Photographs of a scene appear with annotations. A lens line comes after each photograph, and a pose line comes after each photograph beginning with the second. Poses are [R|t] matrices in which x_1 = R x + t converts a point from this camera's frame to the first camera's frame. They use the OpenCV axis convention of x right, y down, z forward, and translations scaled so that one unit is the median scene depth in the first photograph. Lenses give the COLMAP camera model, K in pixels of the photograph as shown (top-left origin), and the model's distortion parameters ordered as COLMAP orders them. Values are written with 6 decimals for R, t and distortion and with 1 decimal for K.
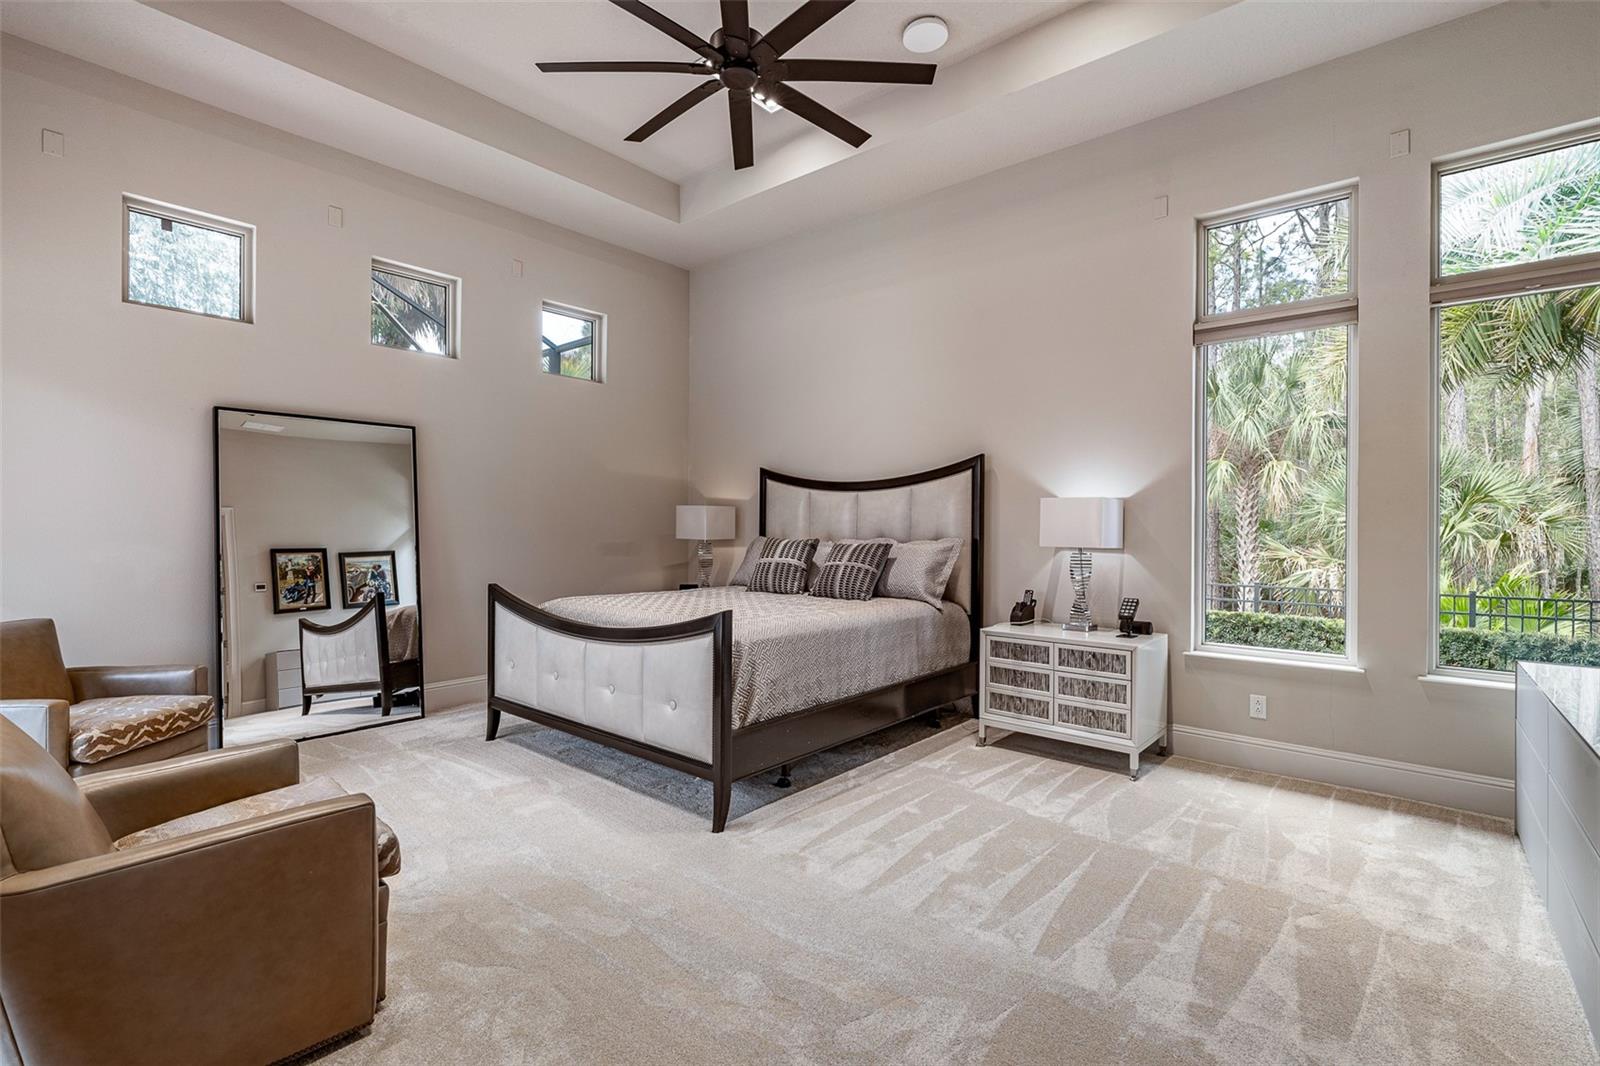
lens RADIAL K [[724.5, 0, 793.2], [0, 724.5, 529.7], [0, 0, 1]] dist [-0.004018, 0.000001]
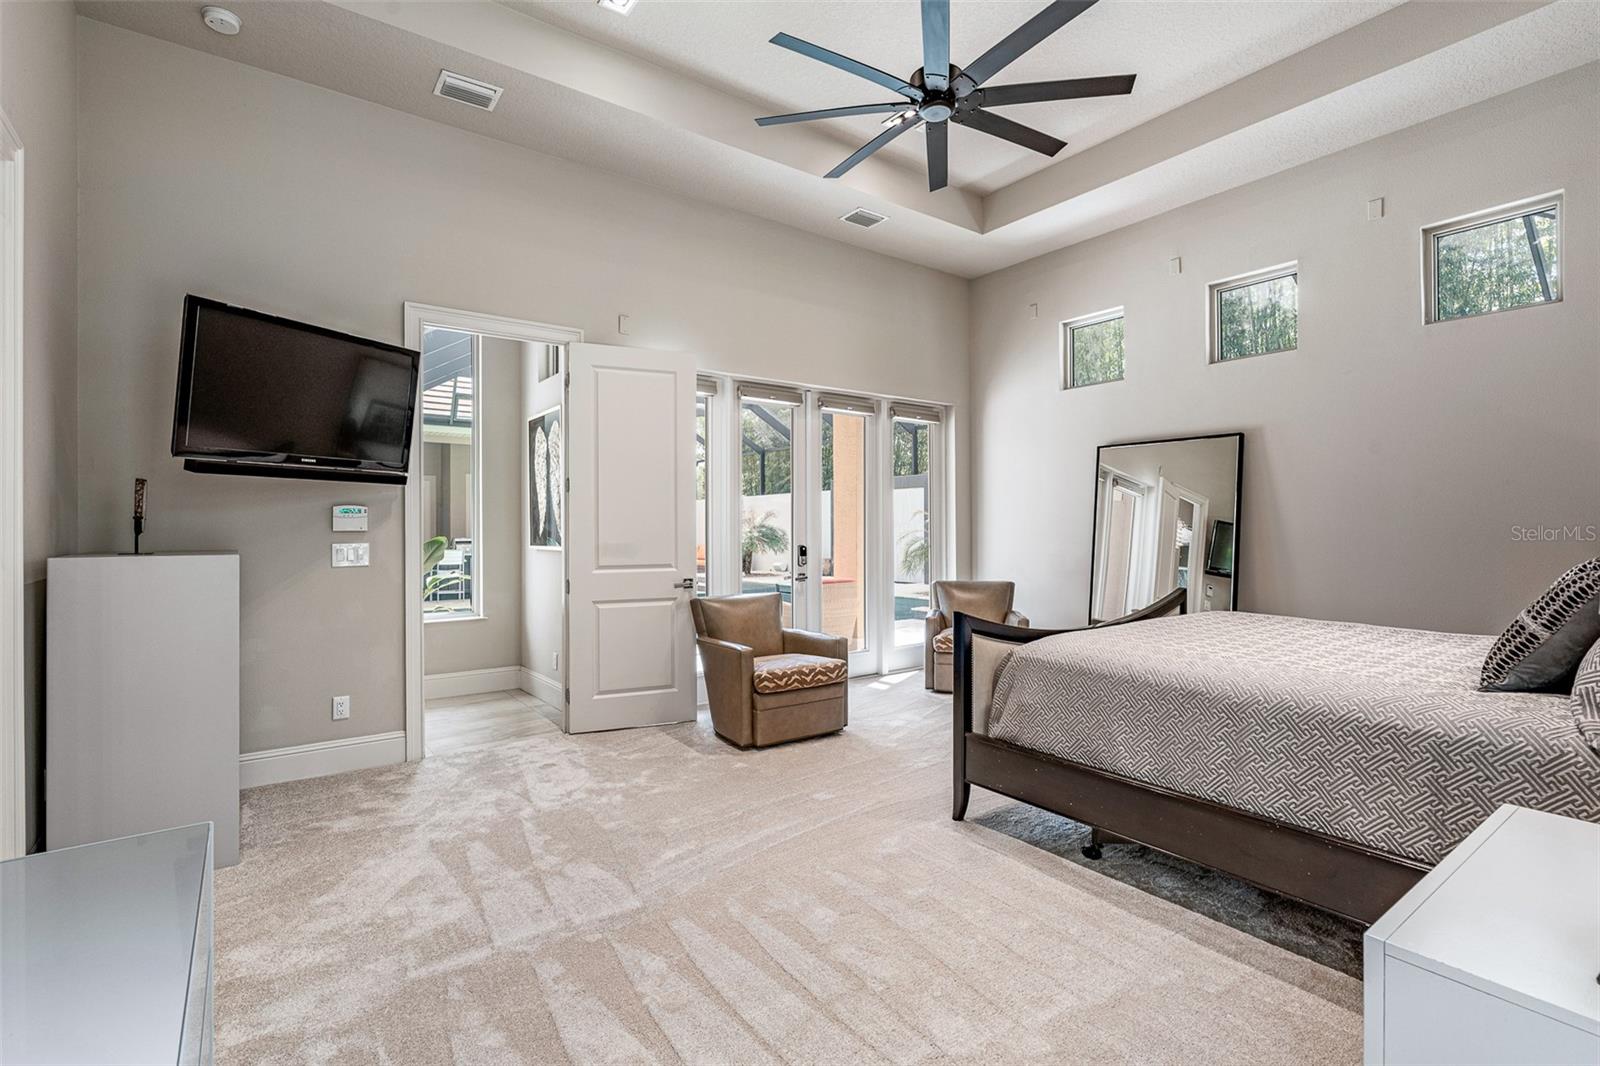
lens RADIAL K [[731.9, 0, 800.0], [0, 731.9, 533.0], [0, 0, 1]] dist [-0.000186, 0.000326]
pose [[-0.220104, 0.002343, -0.975474, 0.757516], [-0.003130, 0.999990, 0.003108, -0.001999], [0.975471, 0.003738, -0.220094, 0.777495]]
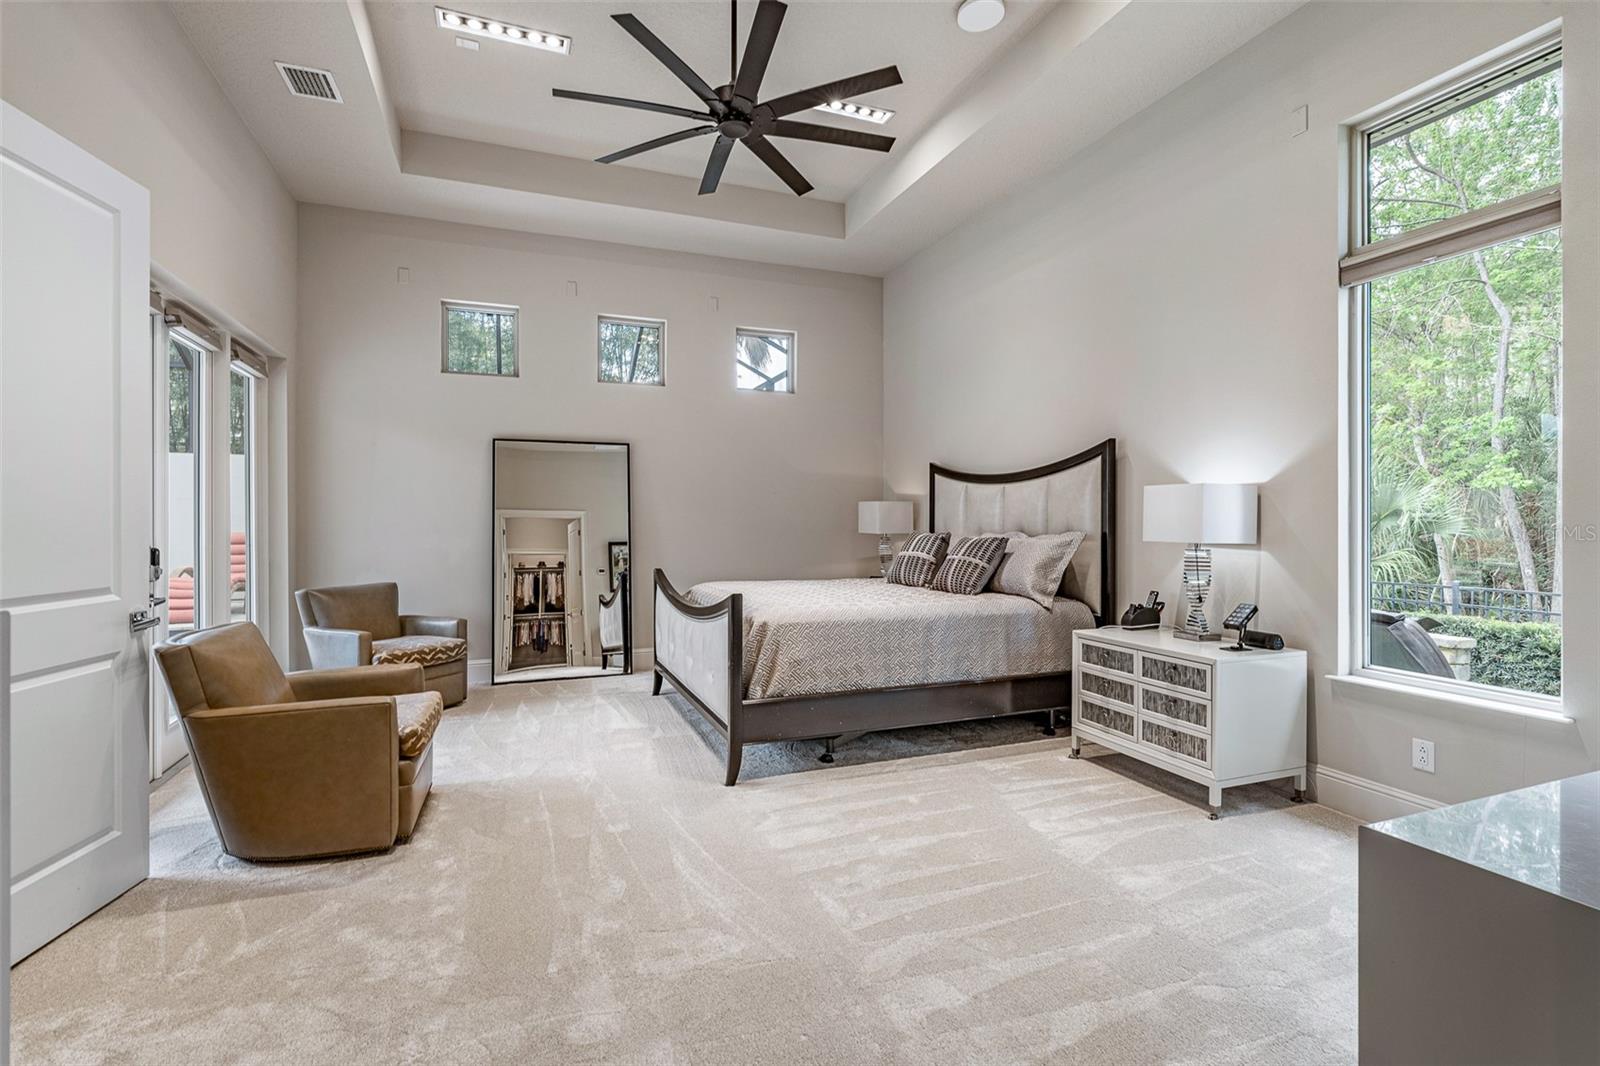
lens RADIAL K [[724.0, 0, 793.3], [0, 724.0, 523.4], [0, 0, 1]] dist [-0.000746, 0.000556]
pose [[0.881602, -0.005103, -0.471966, 0.408004], [0.003094, 0.999983, -0.005032, 0.005401], [0.471983, 0.002976, 0.881603, 0.025452]]
